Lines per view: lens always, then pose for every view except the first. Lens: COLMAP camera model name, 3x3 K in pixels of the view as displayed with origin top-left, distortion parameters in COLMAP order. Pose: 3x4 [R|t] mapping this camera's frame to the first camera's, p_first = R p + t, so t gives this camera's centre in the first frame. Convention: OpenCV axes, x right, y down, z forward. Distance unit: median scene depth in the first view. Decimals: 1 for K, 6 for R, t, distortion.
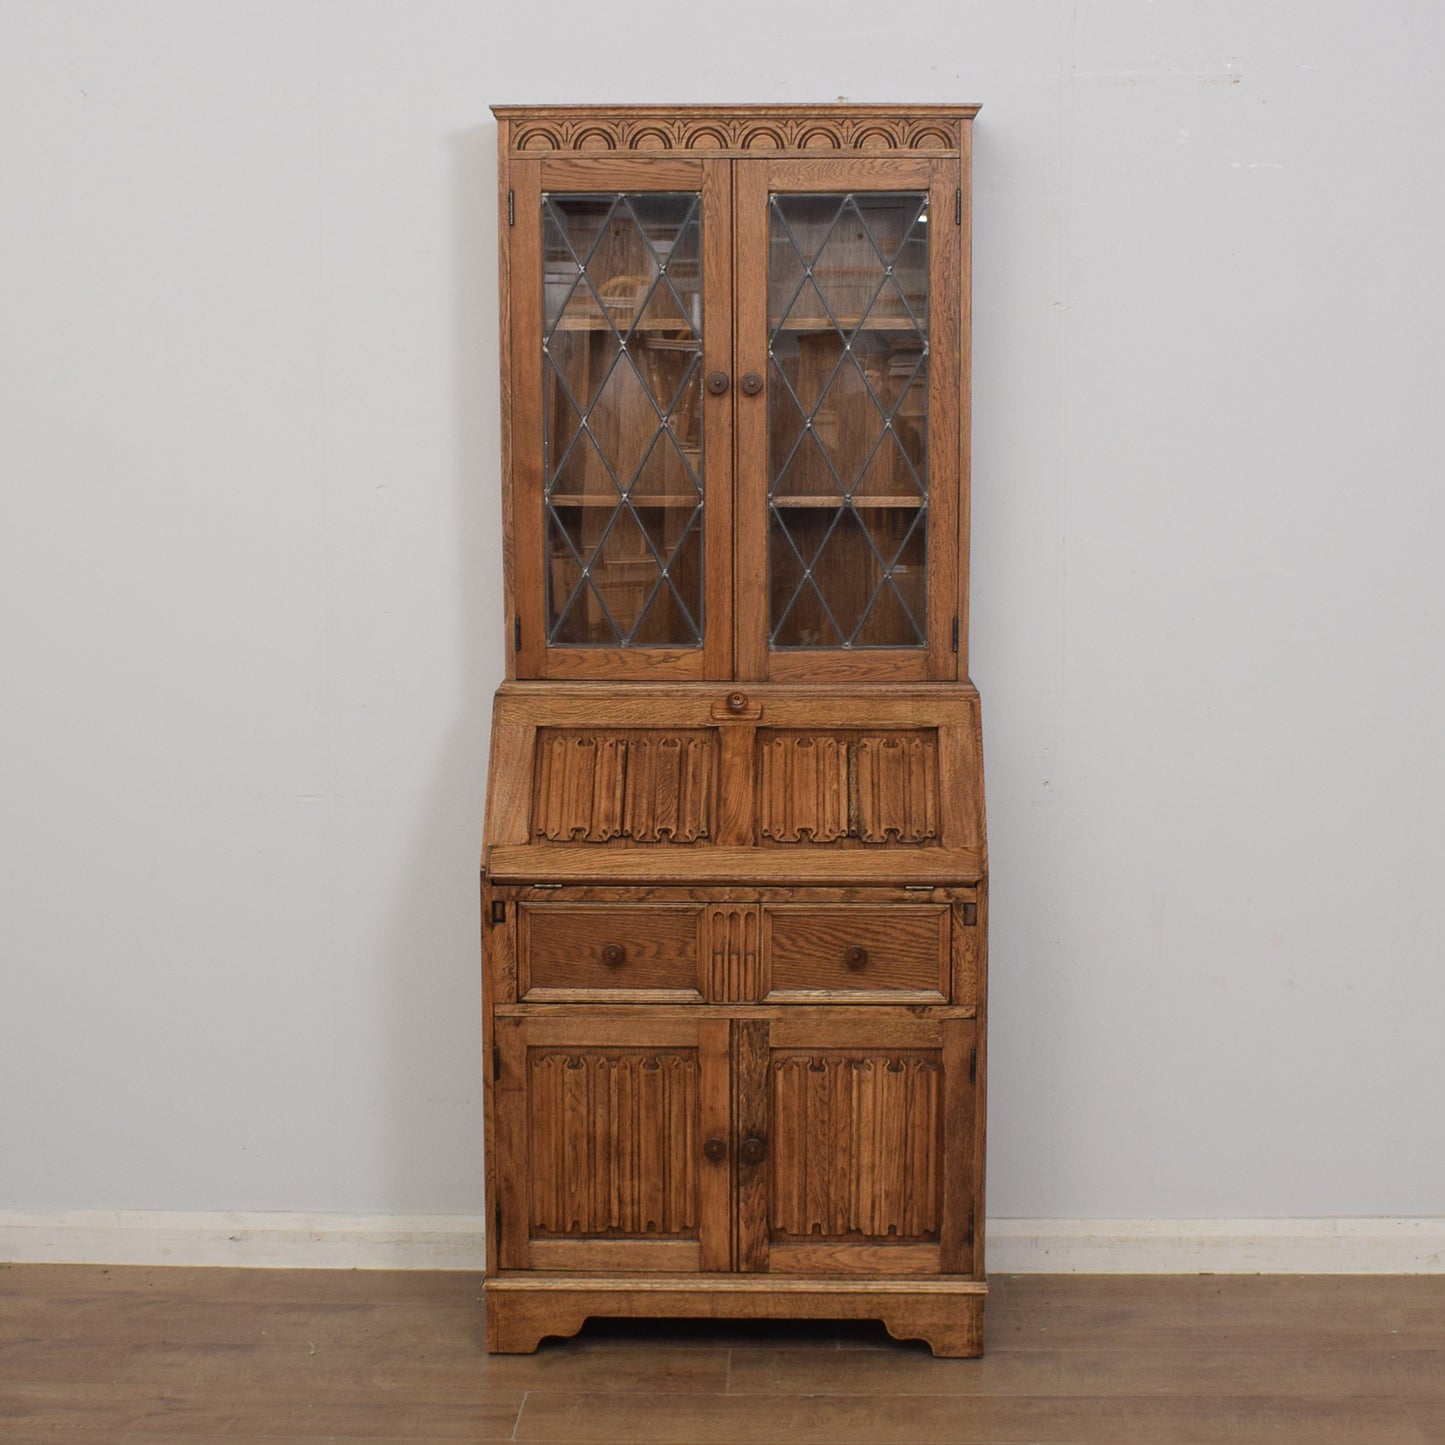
lens RADIAL K [[2715.6, 0, 719.5], [0, 2715.6, 688.7], [0, 0, 1]] dist [-0.078964, -0.105448]
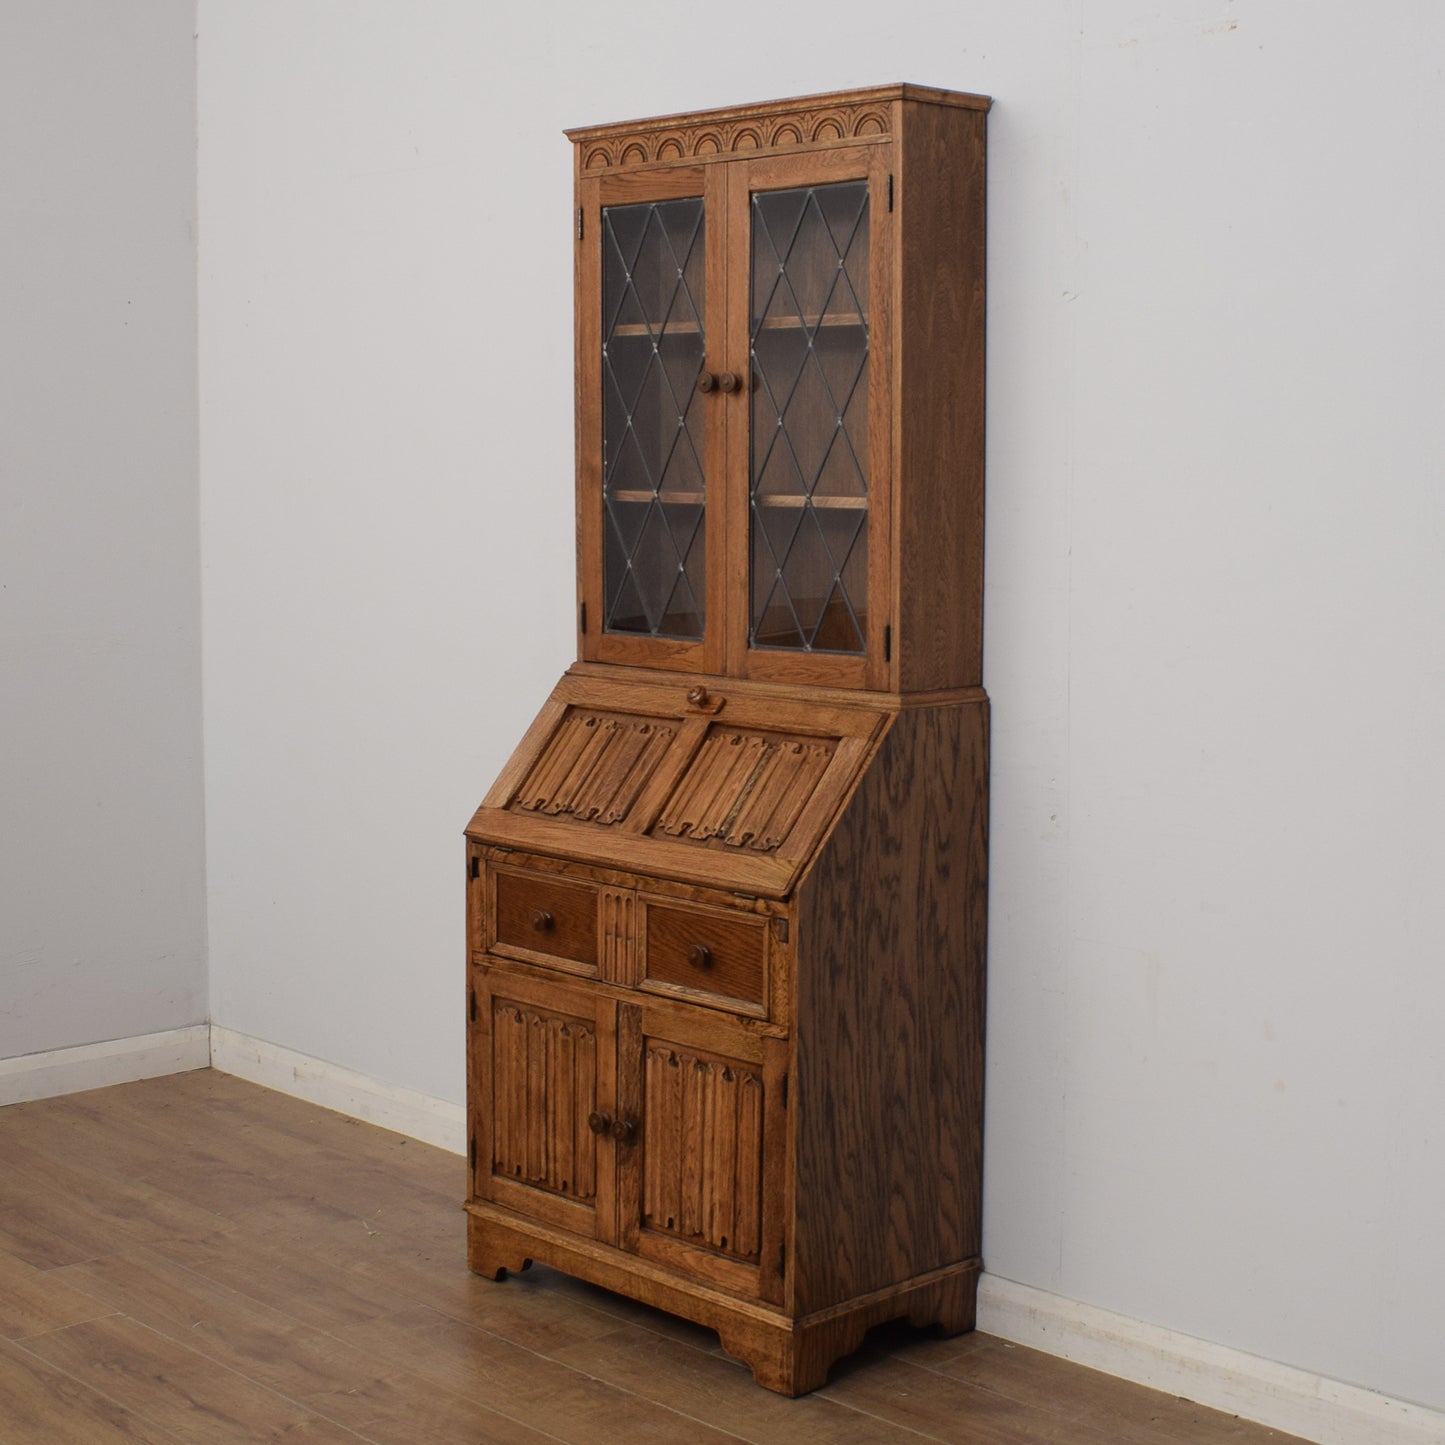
lens RADIAL K [[2385.1, 0, 727.2], [0, 2385.1, 661.7], [0, 0, 1]] dist [-0.090866, 0.029588]
pose [[0.720086, 0.065238, -0.690811, 0.641021], [-0.082044, 0.996592, 0.008594, -0.016537], [0.689017, 0.050489, 0.722984, 0.368493]]
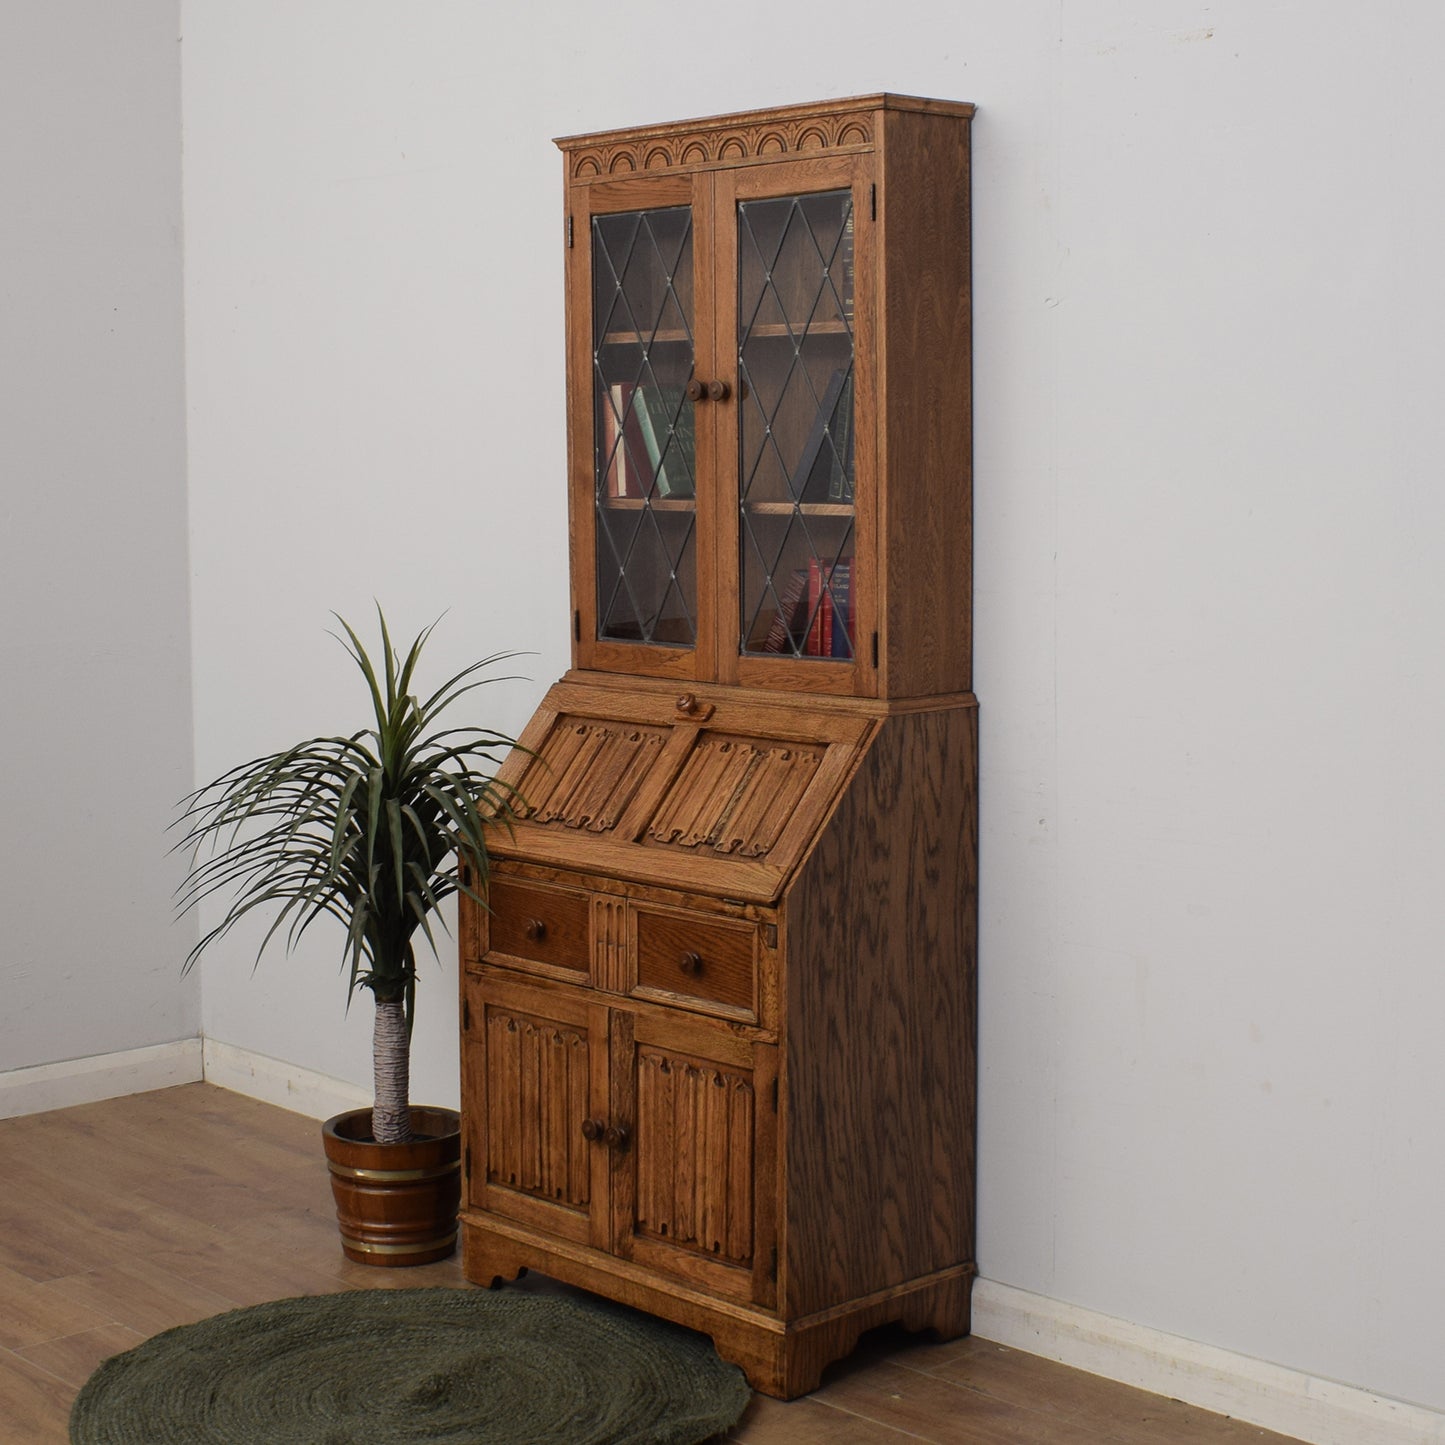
lens RADIAL K [[2501.3, 0, 723.1], [0, 2501.3, 658.2], [0, 0, 1]] dist [-0.087523, -0.015052]
pose [[0.716207, 0.058434, -0.695438, 0.679327], [-0.073686, 0.997250, 0.007906, -0.020566], [0.693987, 0.045582, 0.718543, 0.340465]]
